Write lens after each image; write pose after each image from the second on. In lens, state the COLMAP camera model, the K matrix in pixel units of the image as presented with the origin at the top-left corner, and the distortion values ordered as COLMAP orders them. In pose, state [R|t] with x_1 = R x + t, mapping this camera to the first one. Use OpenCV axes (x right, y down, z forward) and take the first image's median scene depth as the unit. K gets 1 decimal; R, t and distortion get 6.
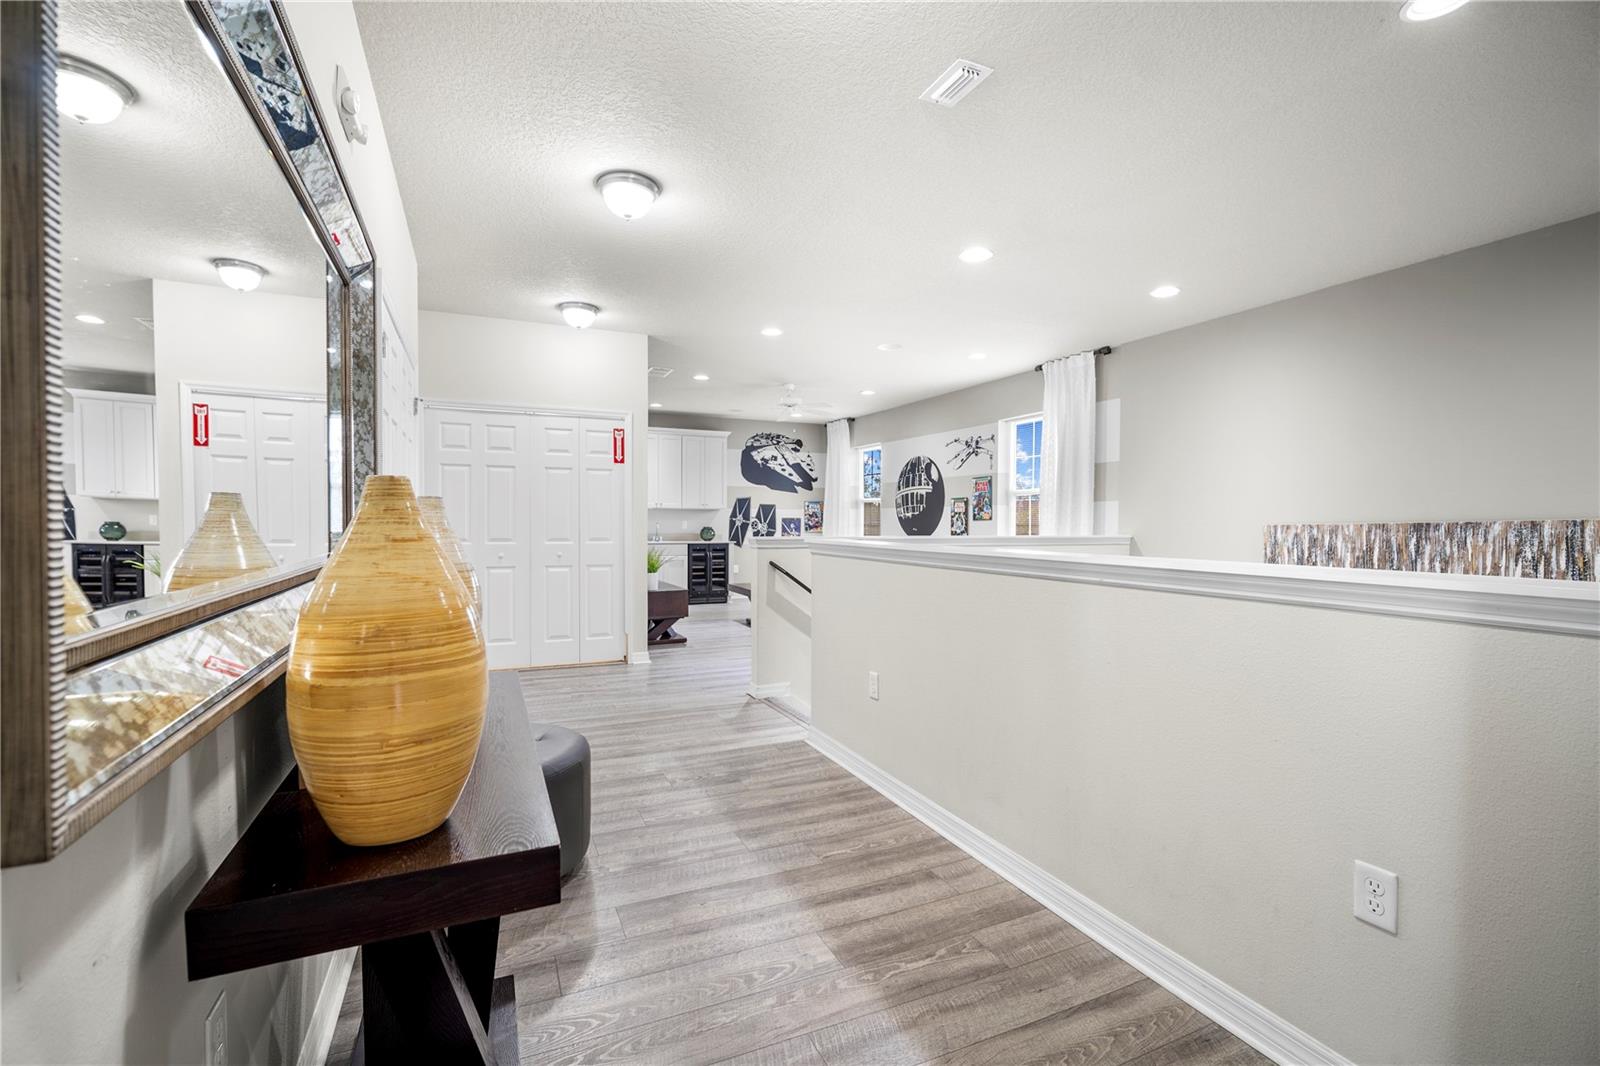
lens RADIAL K [[707.6, 0, 797.2], [0, 707.6, 541.5], [0, 0, 1]] dist [-0.014595, 0.000770]
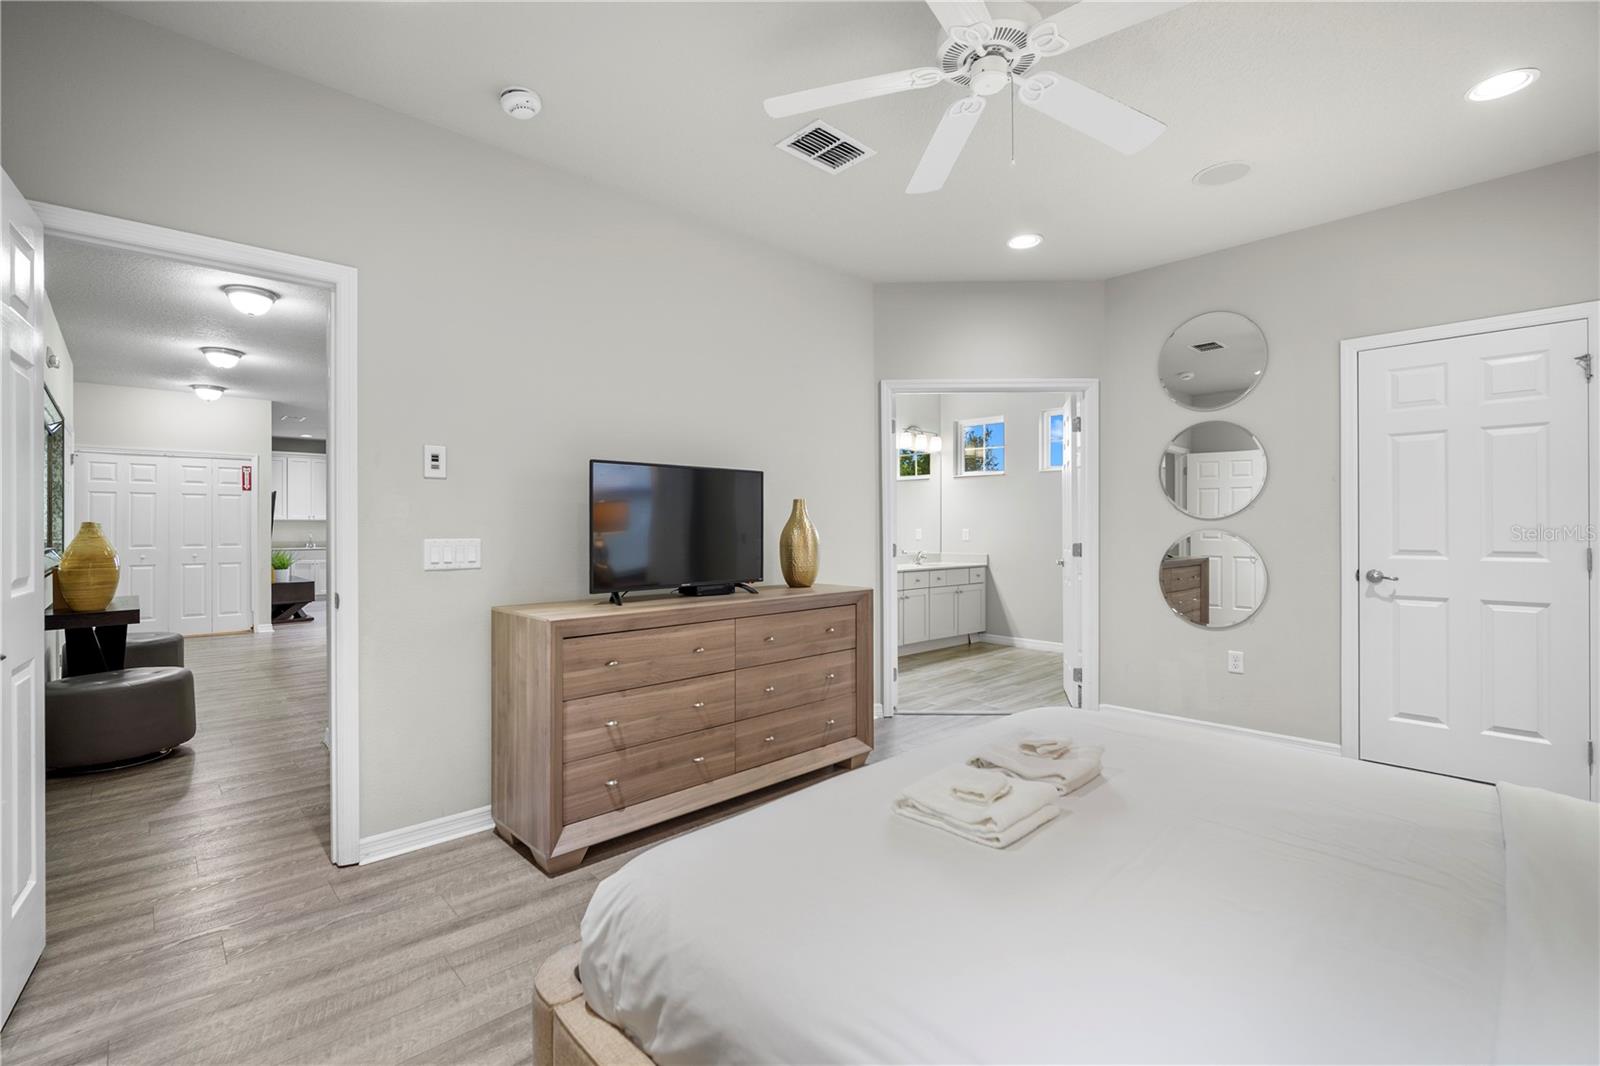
lens RADIAL K [[693.4, 0, 789.7], [0, 693.4, 530.1], [0, 0, 1]] dist [-0.001482, -0.000107]
pose [[0.941644, 0.002626, 0.336602, 0.315103], [0.007515, 0.999556, -0.028821, 0.016685], [-0.336528, 0.029669, 0.941206, -0.690870]]
